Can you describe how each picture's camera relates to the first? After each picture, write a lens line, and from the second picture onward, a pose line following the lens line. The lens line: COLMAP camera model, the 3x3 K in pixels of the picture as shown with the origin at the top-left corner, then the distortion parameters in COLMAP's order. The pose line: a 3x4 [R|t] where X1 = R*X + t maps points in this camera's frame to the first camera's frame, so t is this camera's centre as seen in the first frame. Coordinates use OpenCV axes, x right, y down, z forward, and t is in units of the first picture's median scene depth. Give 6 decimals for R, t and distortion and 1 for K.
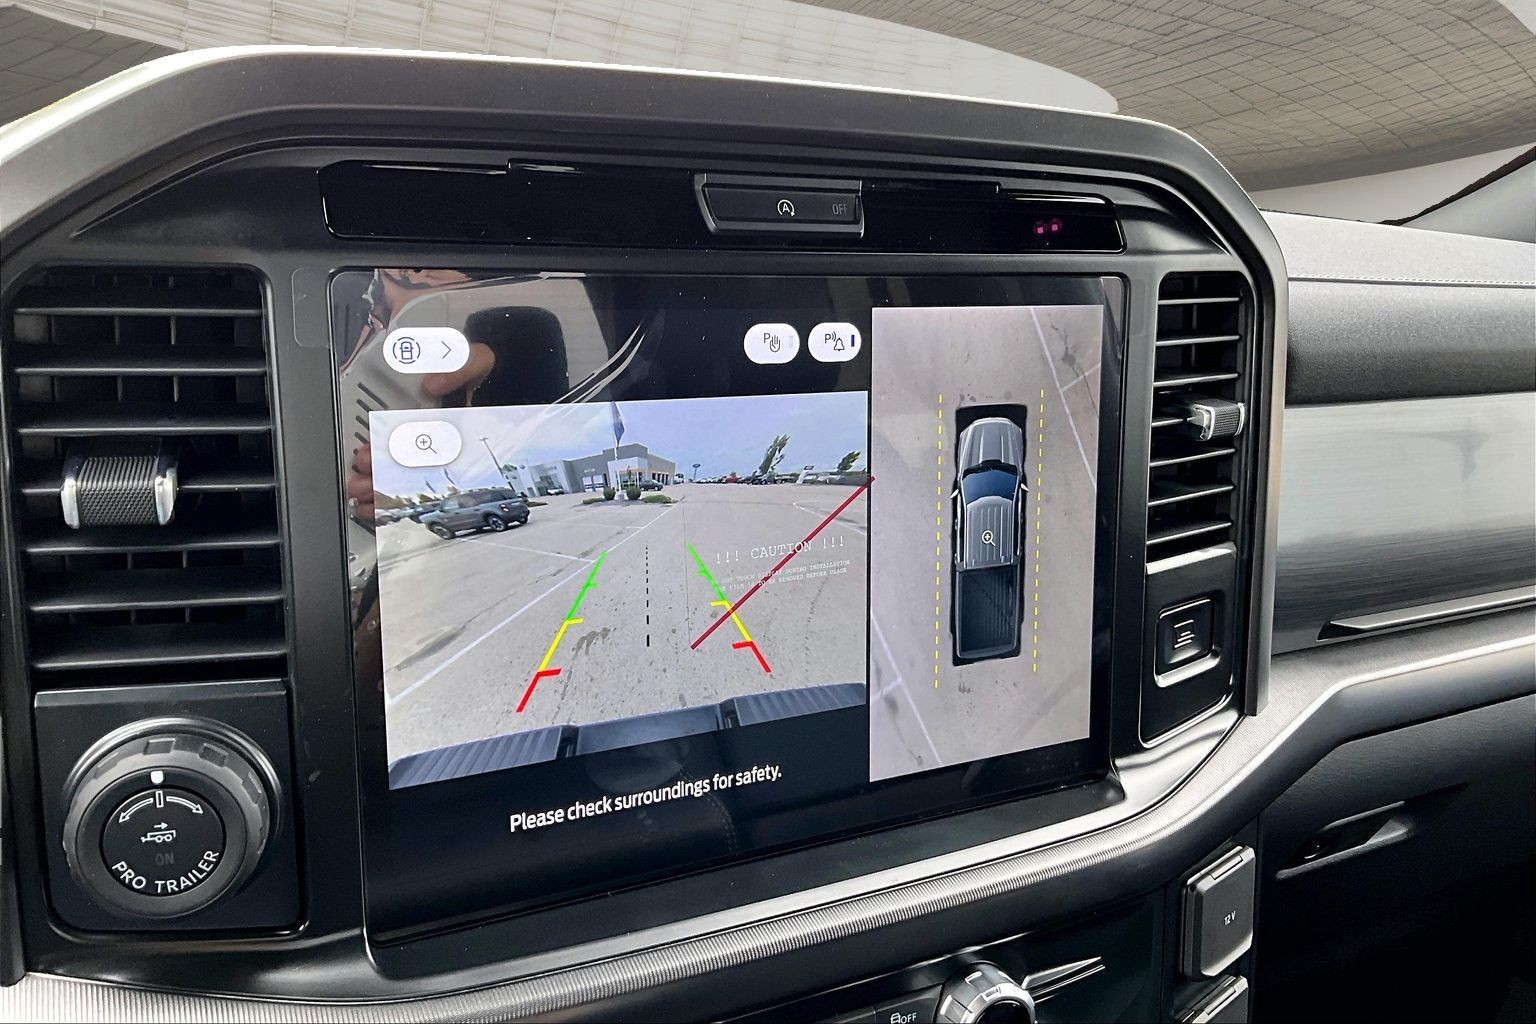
lens RADIAL K [[1273.7, 0, 768.0], [0, 1273.7, 512.0], [0, 0, 1]] dist [0.120642, -0.263072]
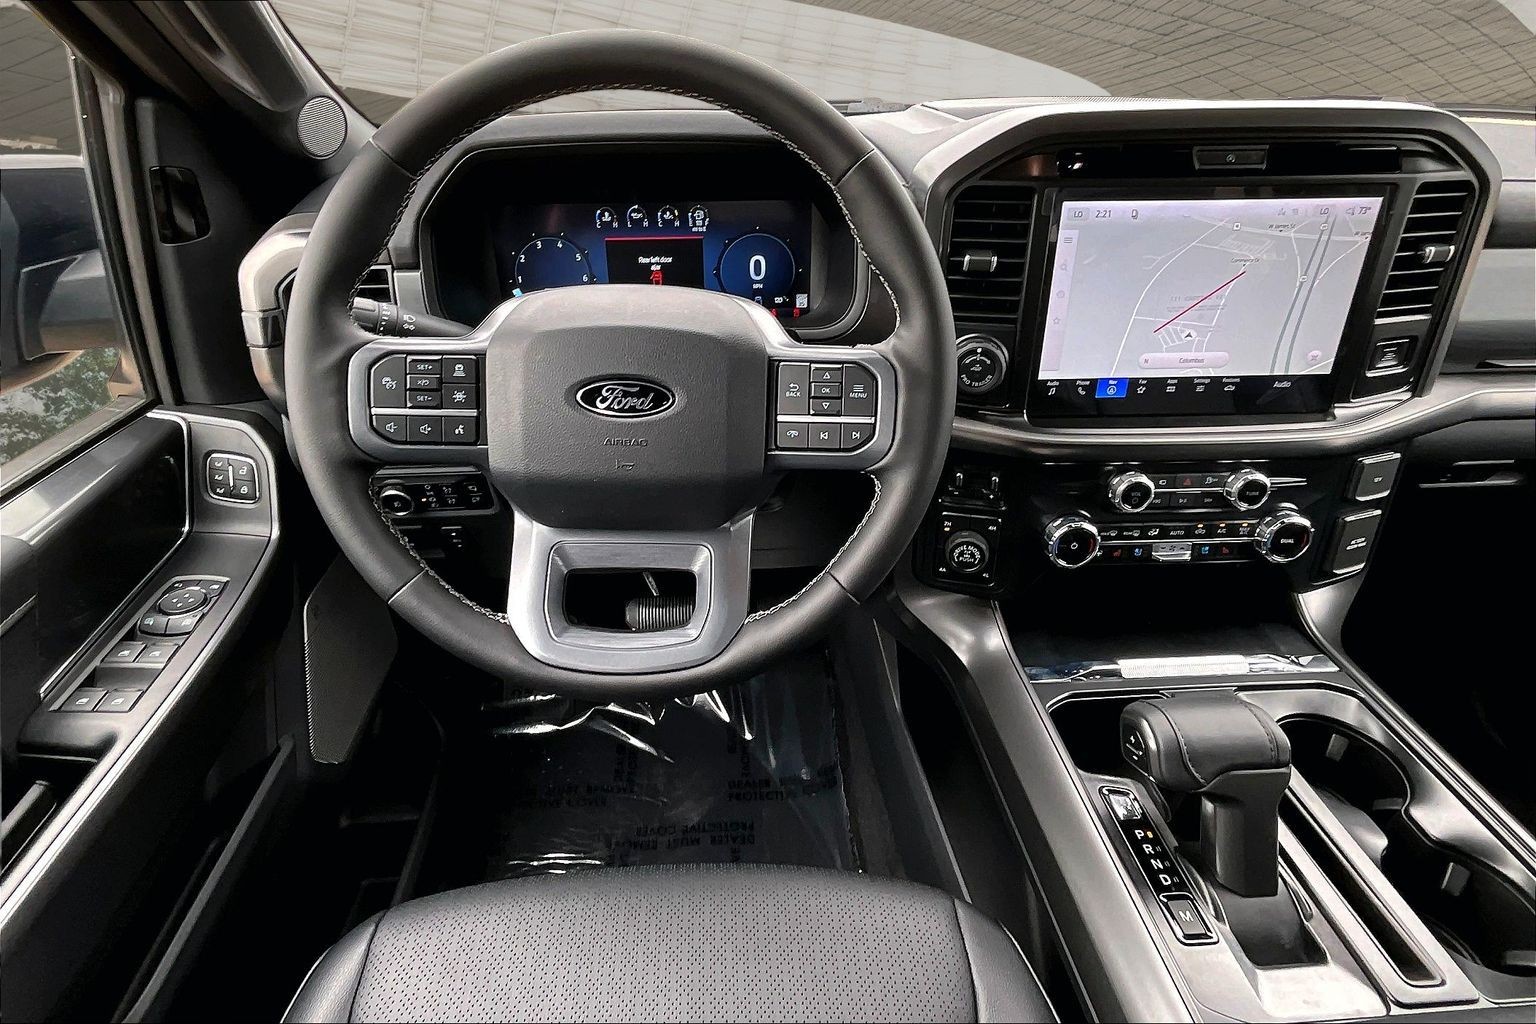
lens RADIAL K [[759.3, 0, 744.9], [0, 759.3, 472.7], [0, 0, 1]] dist [-0.019473, 0.016413]
pose [[0.899530, 0.165059, -0.404477, -0.117135], [-0.064708, 0.966003, 0.250301, 0.040567], [0.432041, -0.198980, 0.879629, -0.686754]]
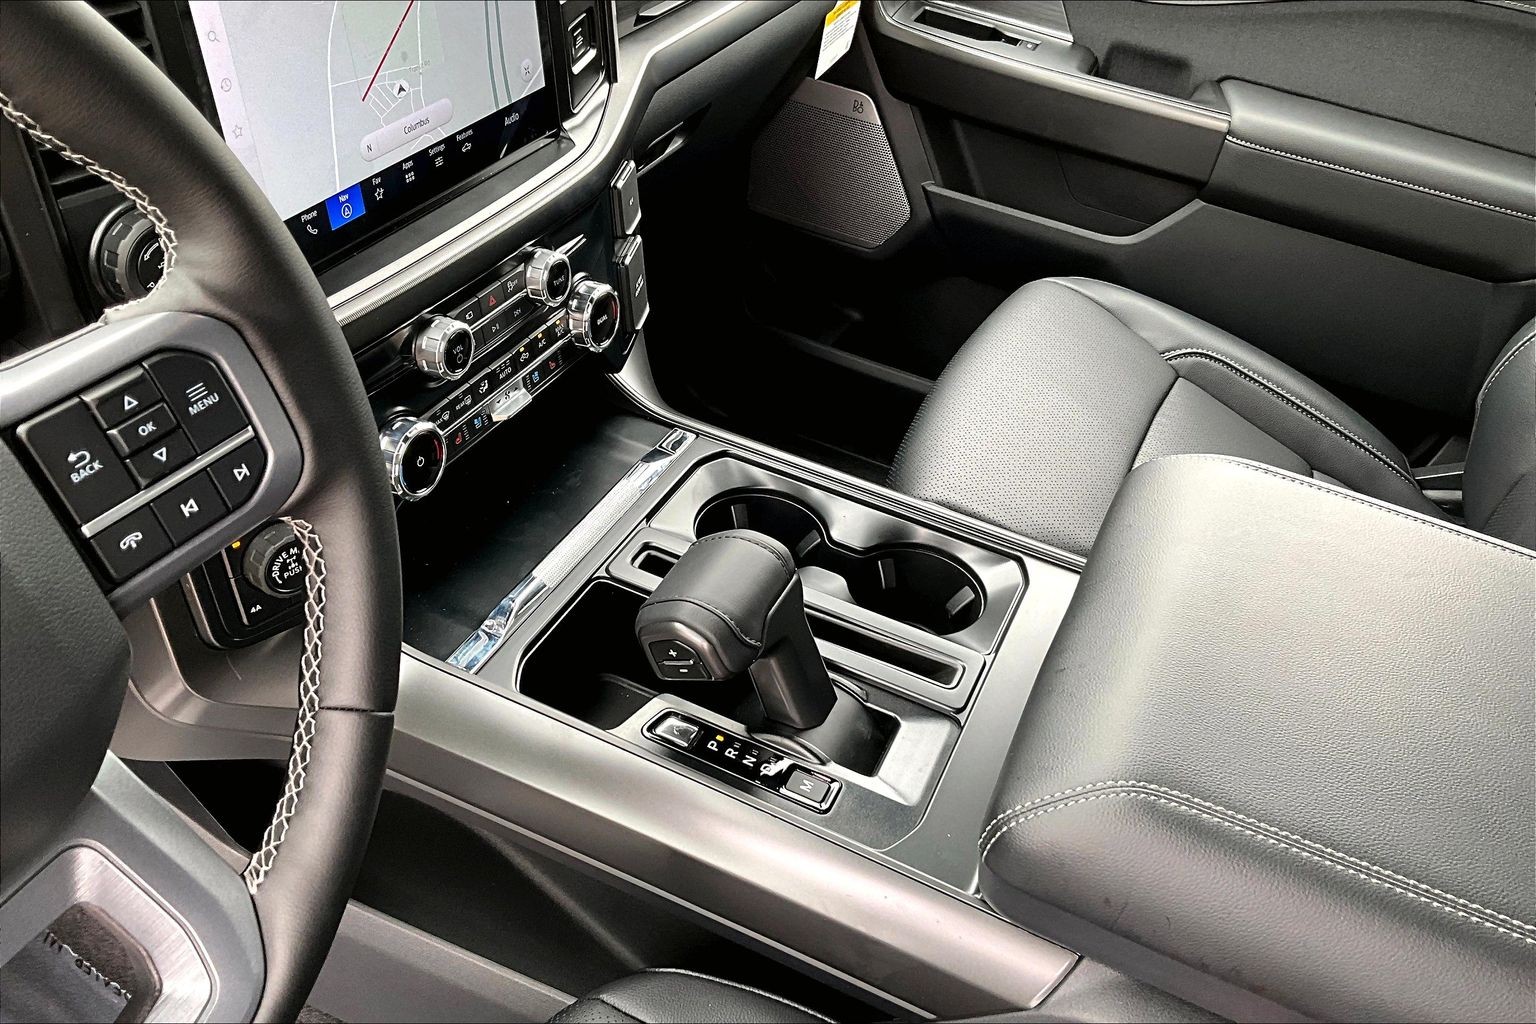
lens RADIAL K [[1273.7, 0, 768.0], [0, 1273.7, 512.0], [0, 0, 1]] dist [0.120642, -0.263072]
pose [[0.803652, -0.351264, 0.480372, -0.522727], [0.105068, 0.878283, 0.466454, -0.126149], [-0.585751, -0.324395, 0.742741, -0.609672]]
